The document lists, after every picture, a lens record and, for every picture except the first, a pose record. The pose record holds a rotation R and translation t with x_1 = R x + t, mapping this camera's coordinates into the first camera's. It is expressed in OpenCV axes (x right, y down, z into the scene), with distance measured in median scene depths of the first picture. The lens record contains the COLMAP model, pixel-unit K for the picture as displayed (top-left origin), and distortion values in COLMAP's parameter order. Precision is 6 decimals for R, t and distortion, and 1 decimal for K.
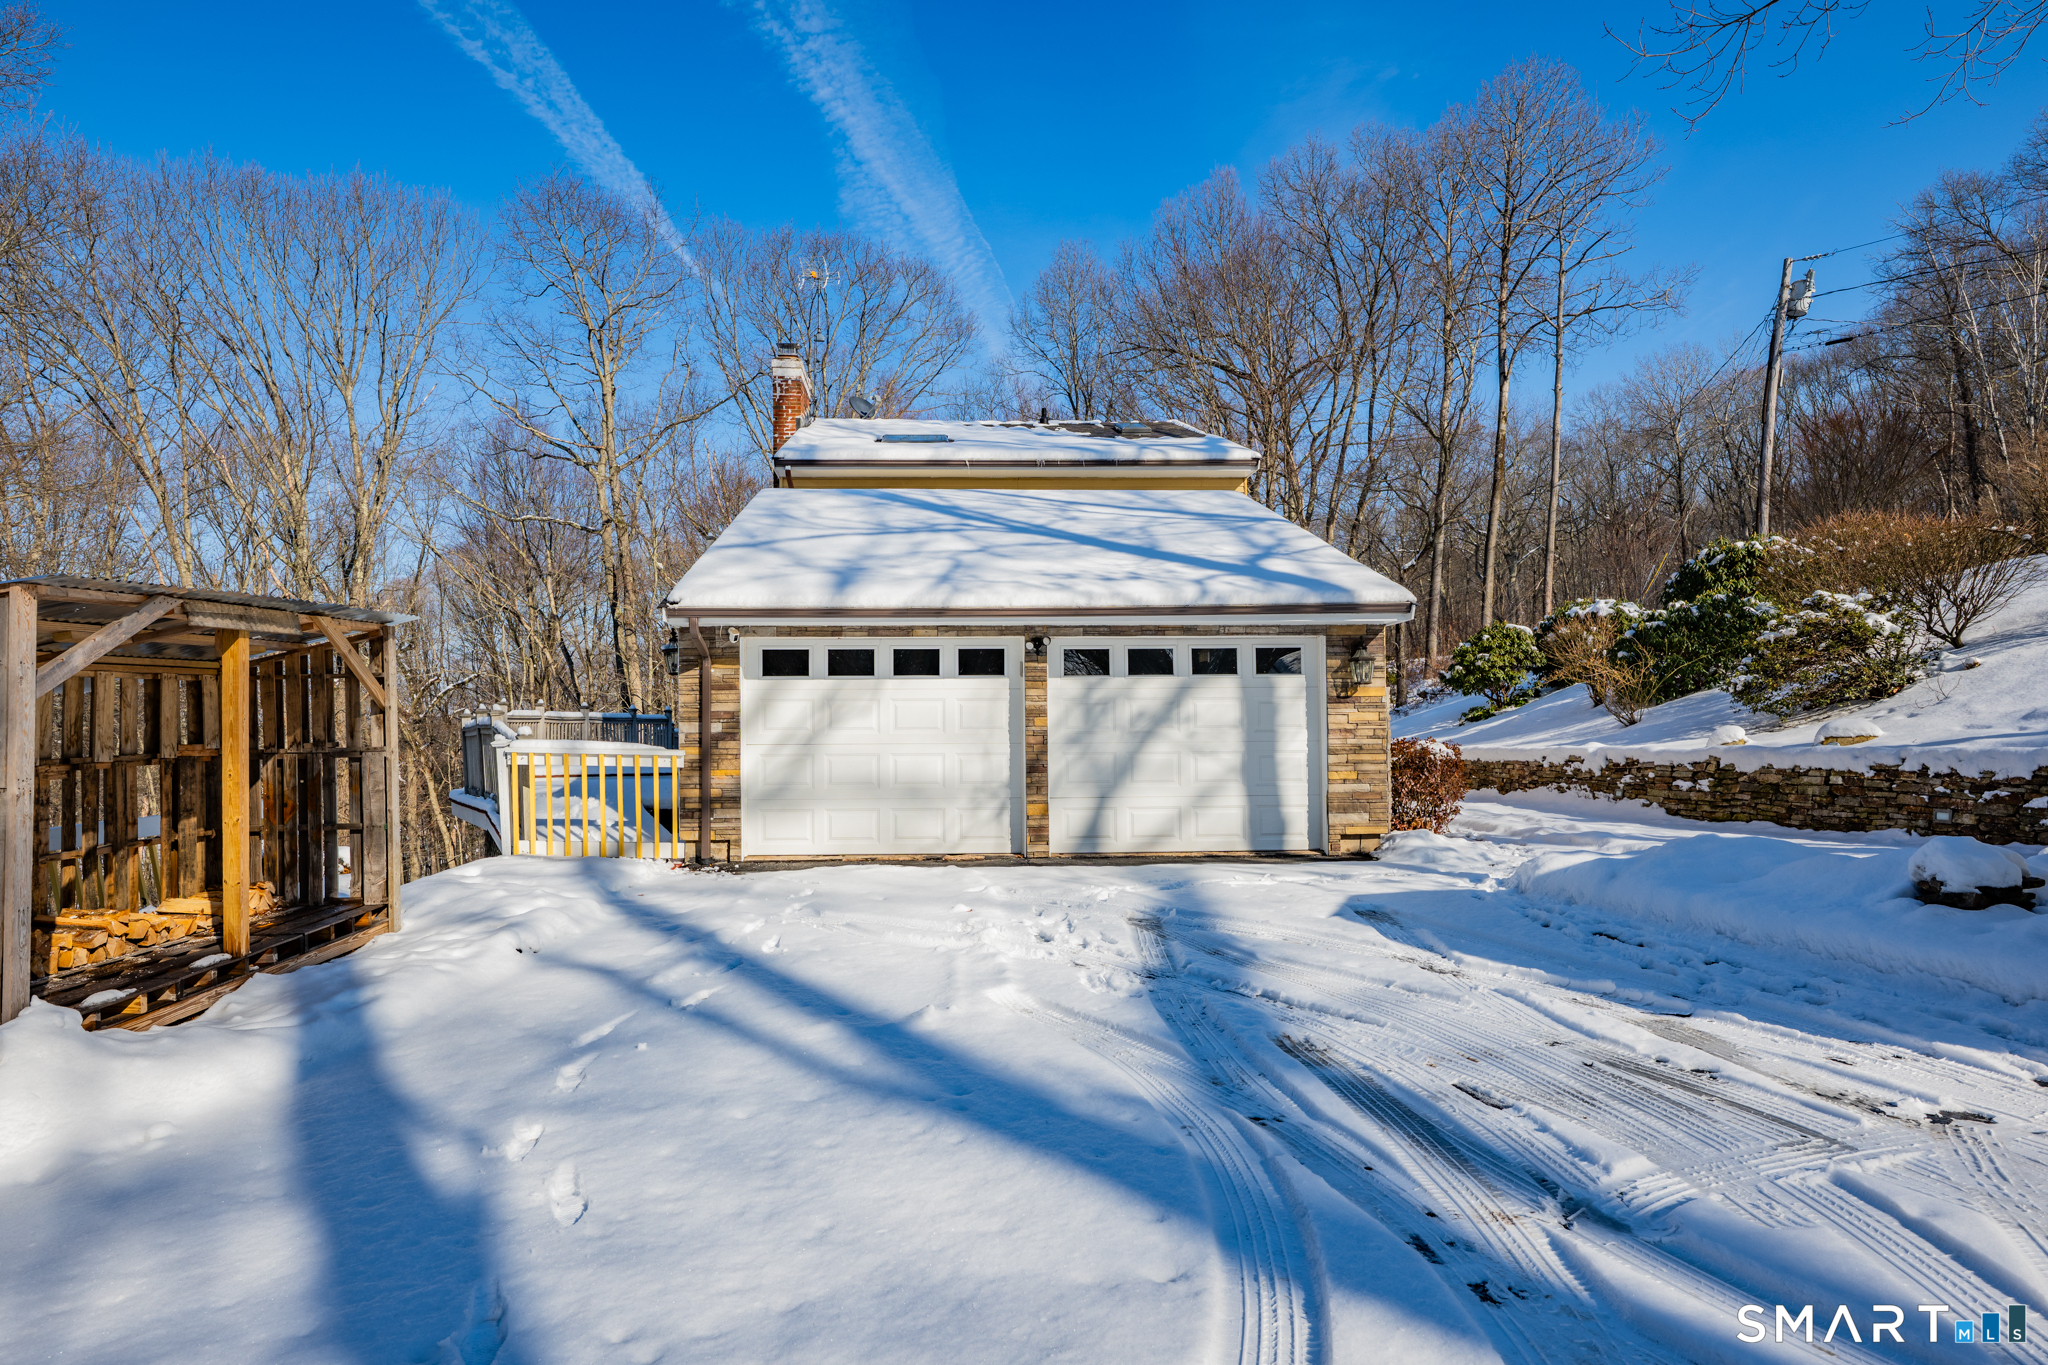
lens RADIAL K [[1048.3, 0, 1020.8], [0, 1048.3, 701.6], [0, 0, 1]] dist [0.001341, 0.000123]
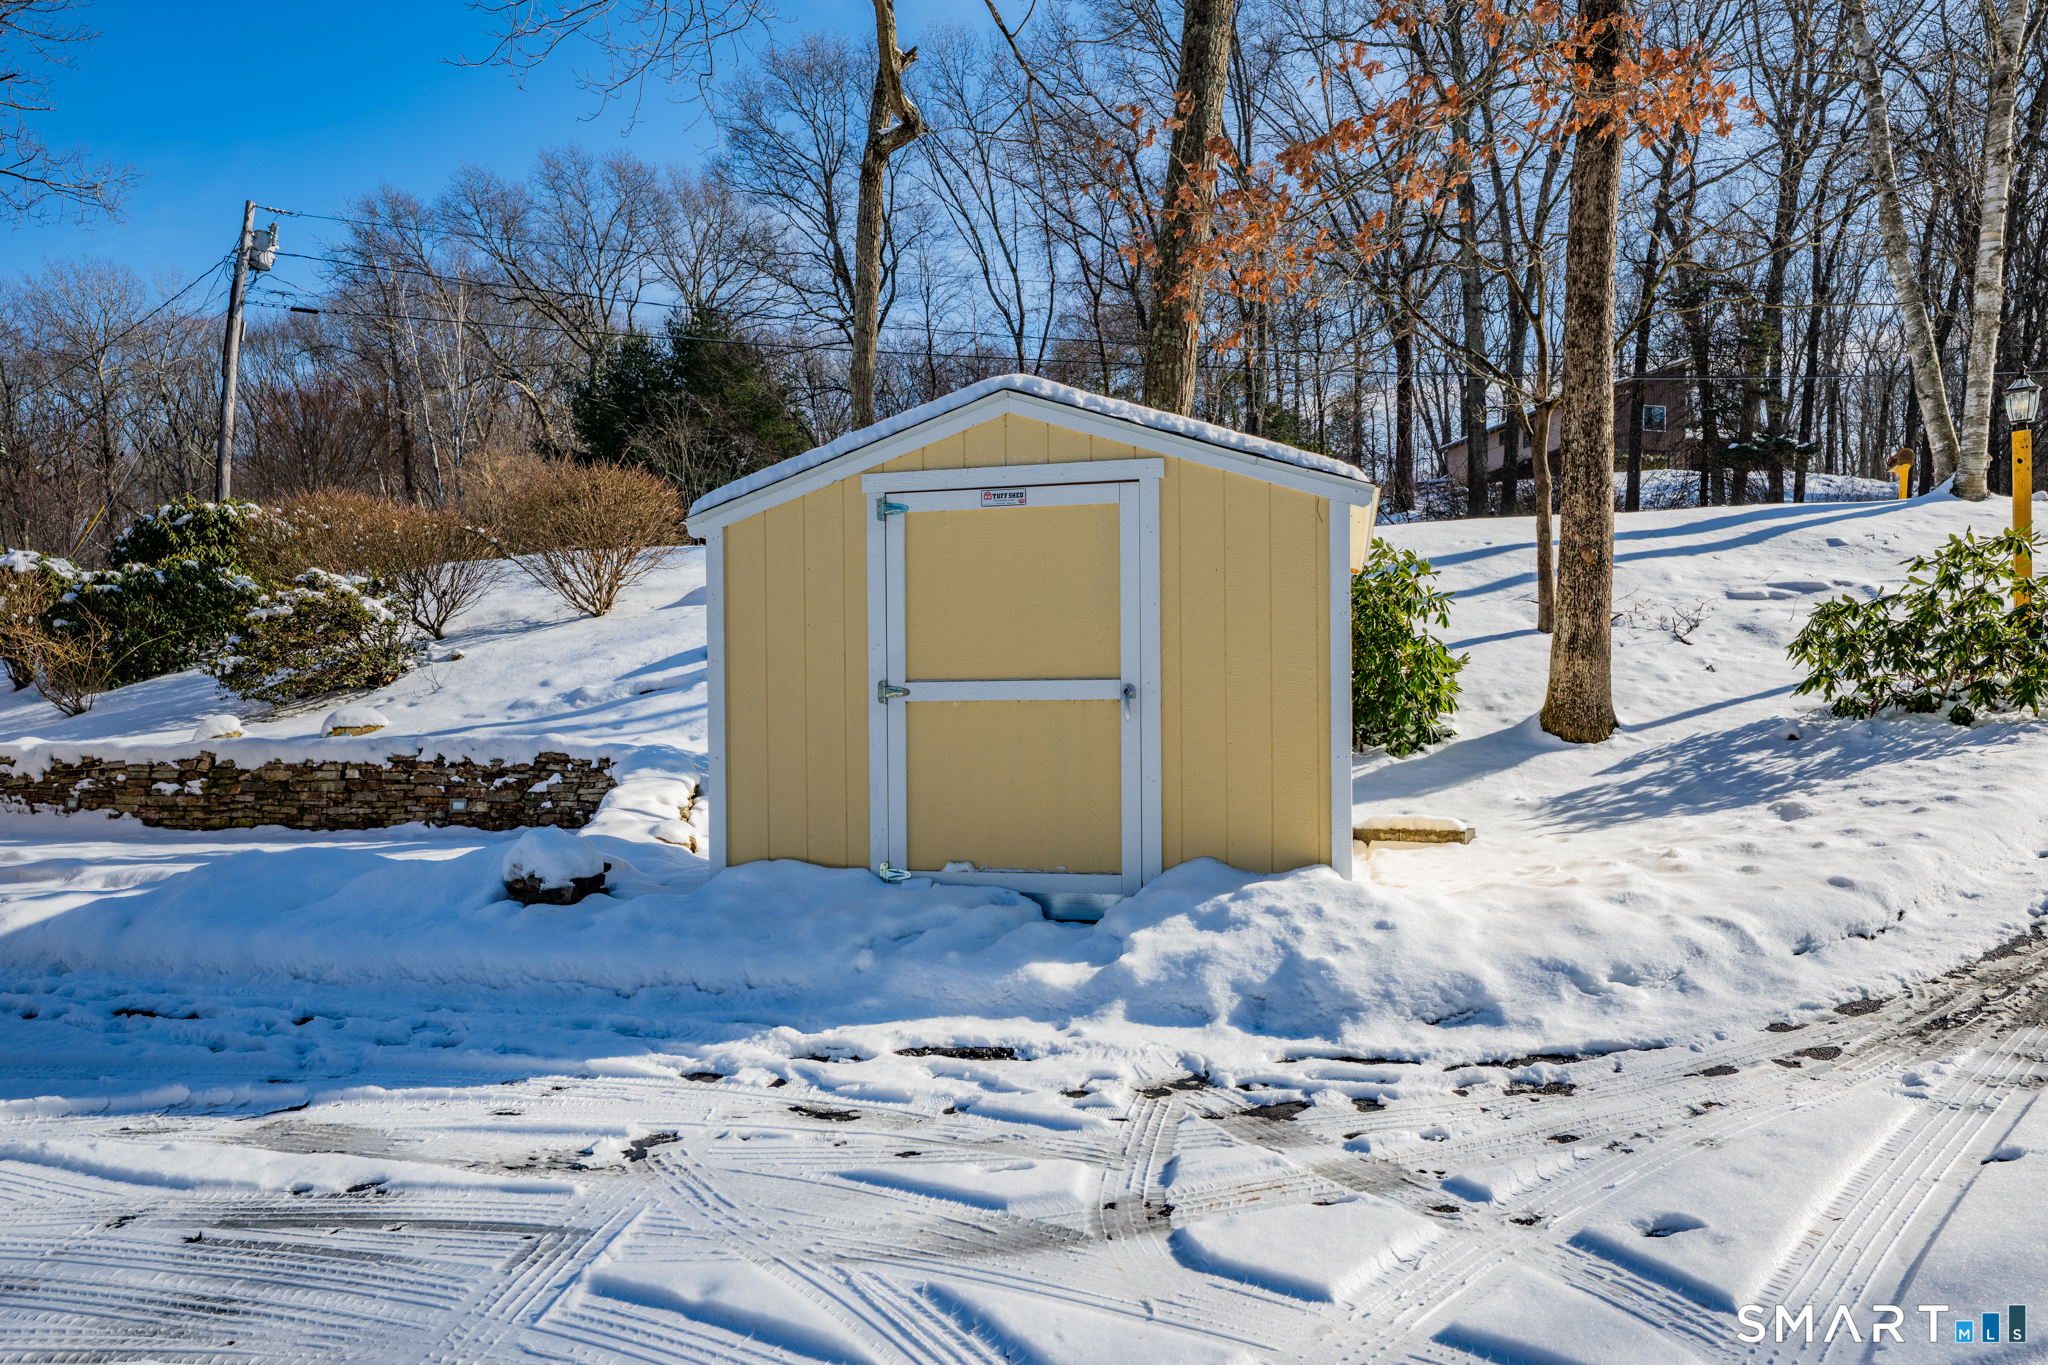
lens RADIAL K [[1160.6, 0, 988.8], [0, 1160.6, 735.6], [0, 0, 1]] dist [0.001318, -0.000835]
pose [[0.349563, -0.014975, 0.936793, 0.018400], [-0.022300, 0.999456, 0.024297, 0.003755], [-0.936647, -0.029383, 0.349039, 0.112825]]
